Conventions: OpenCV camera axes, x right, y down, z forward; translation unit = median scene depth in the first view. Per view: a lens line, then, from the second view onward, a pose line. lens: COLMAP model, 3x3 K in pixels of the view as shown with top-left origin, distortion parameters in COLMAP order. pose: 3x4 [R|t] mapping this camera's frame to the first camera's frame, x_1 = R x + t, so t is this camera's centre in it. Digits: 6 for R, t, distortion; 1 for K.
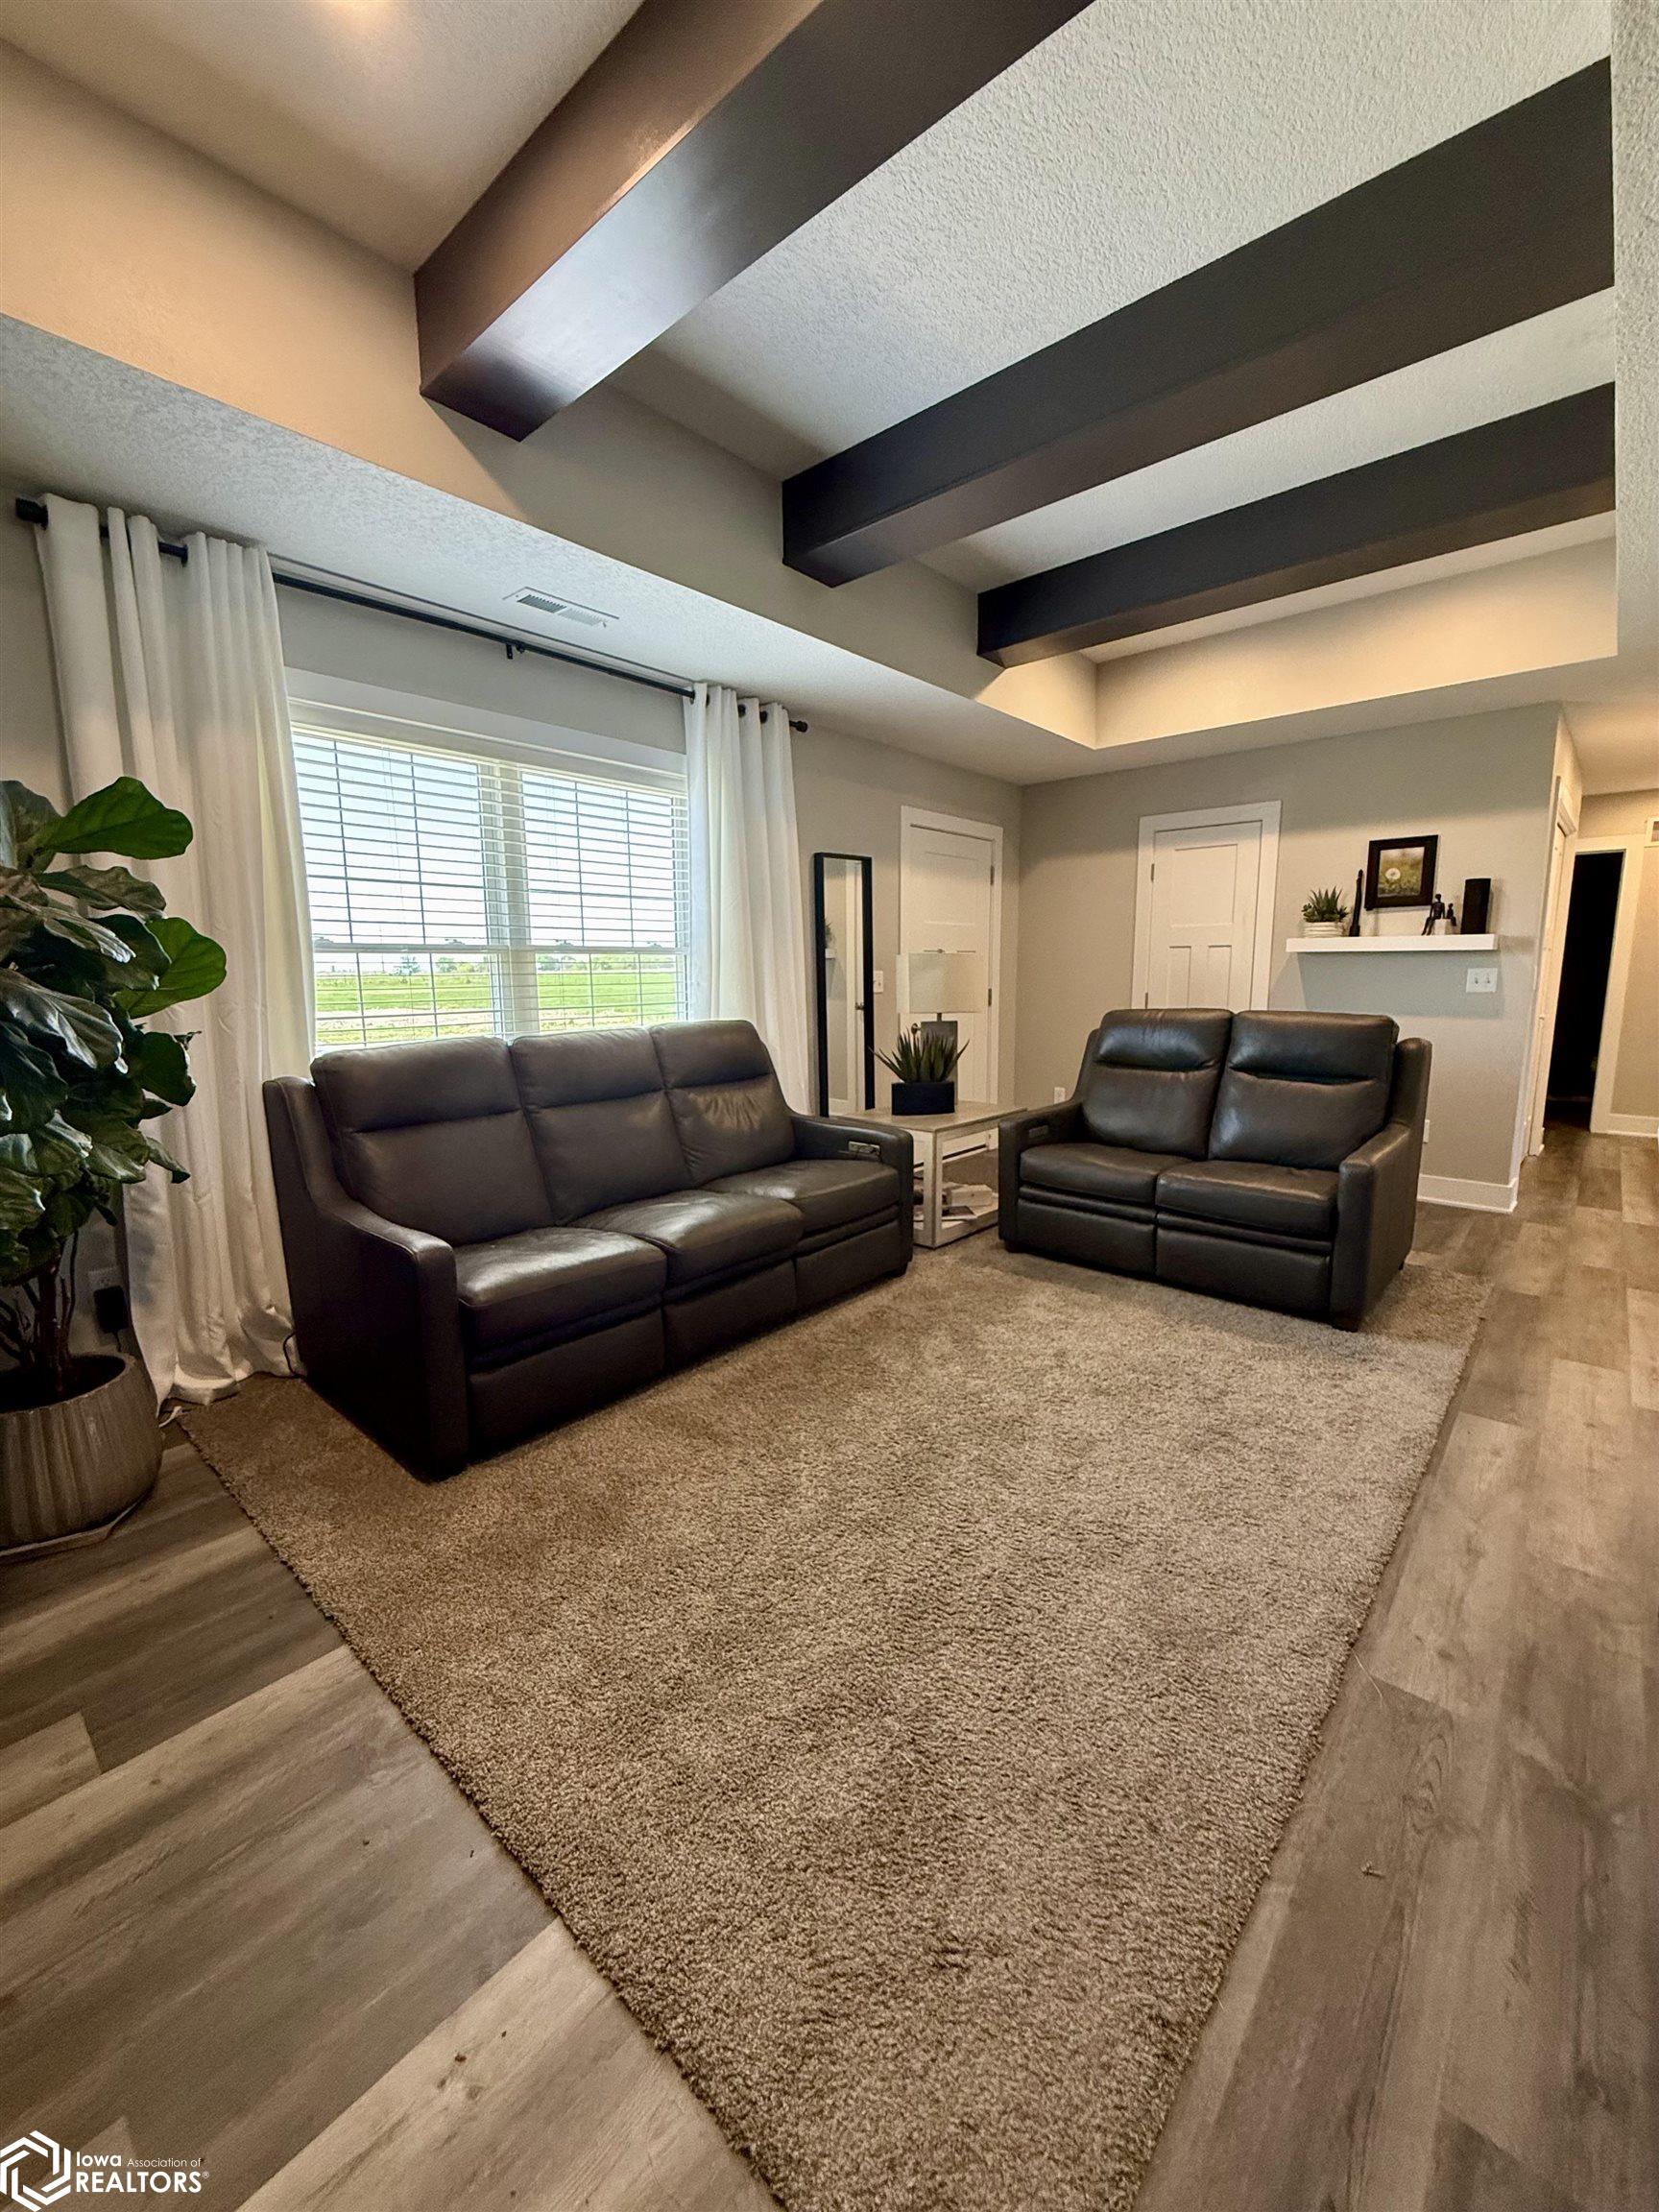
lens RADIAL K [[880.7, 0, 829.5], [0, 880.7, 1106.0], [0, 0, 1]] dist [-0.000519, -0.000218]
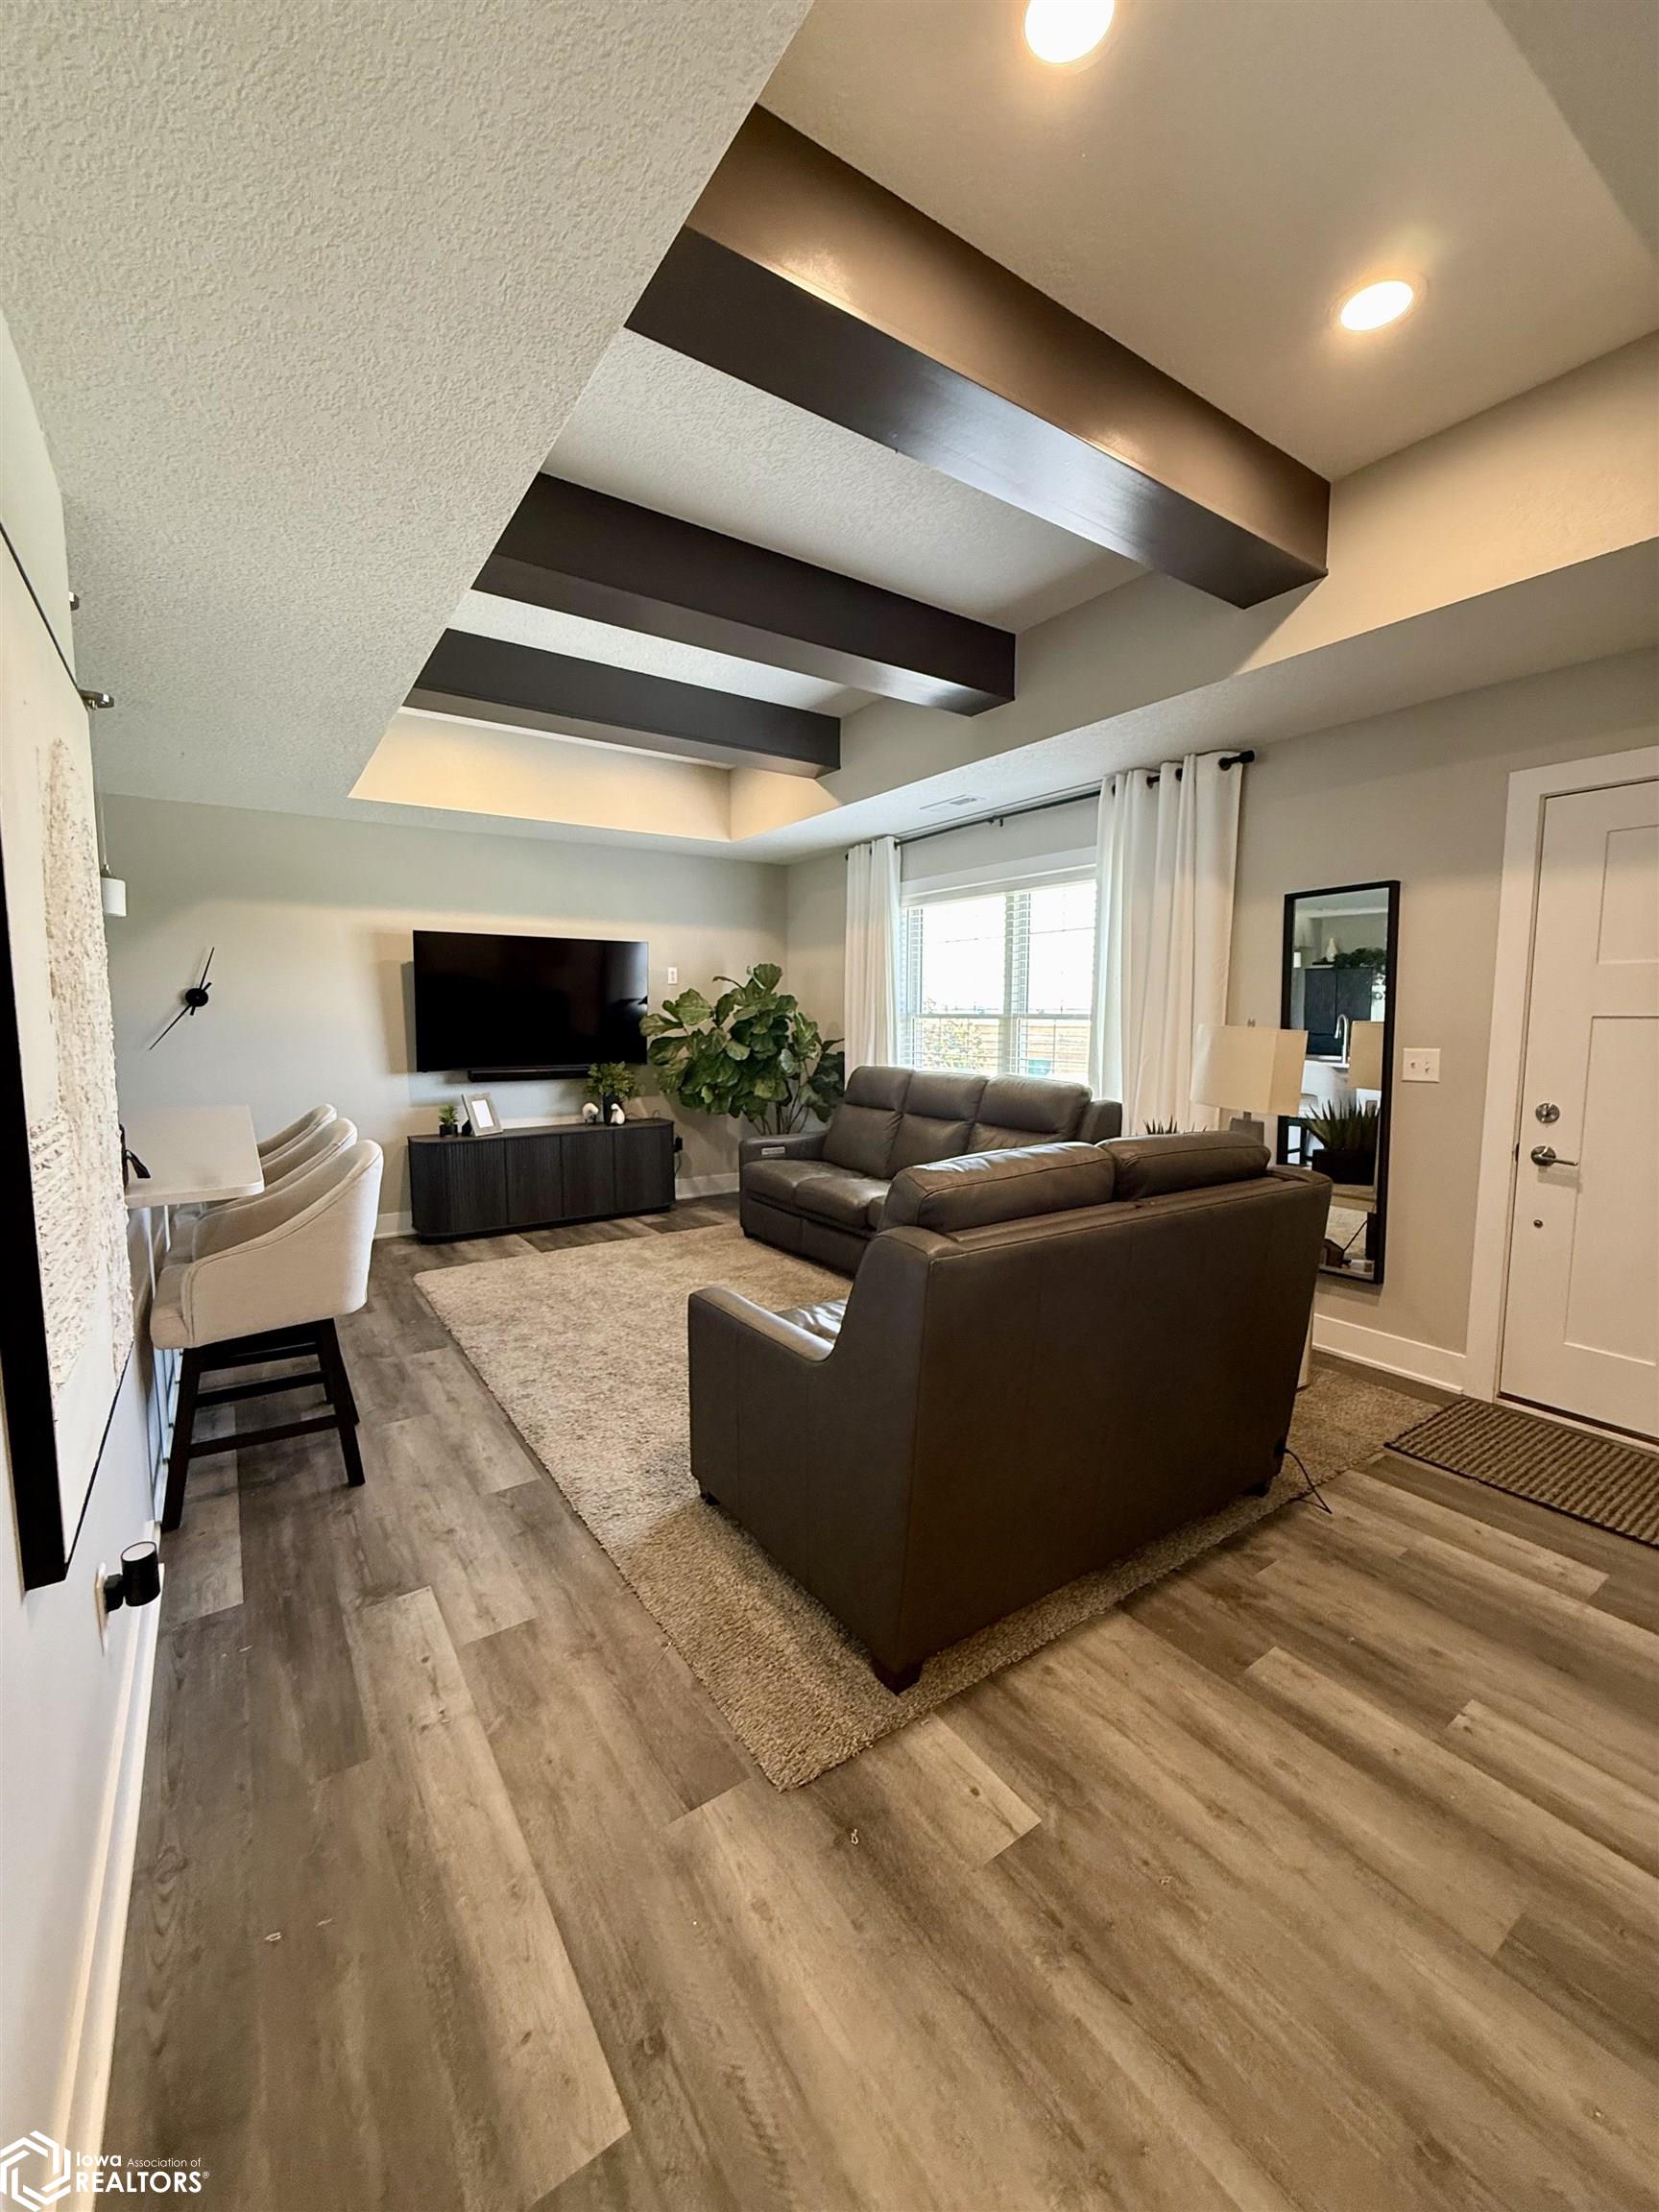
lens RADIAL K [[878.6, 0, 822.2], [0, 878.6, 1107.8], [0, 0, 1]] dist [0.000186, 0.000125]
pose [[-0.247369, 0.114221, -0.962165, 1.488383], [-0.149394, 0.976656, 0.154350, -0.272879], [0.957335, 0.181924, -0.224530, 1.384695]]
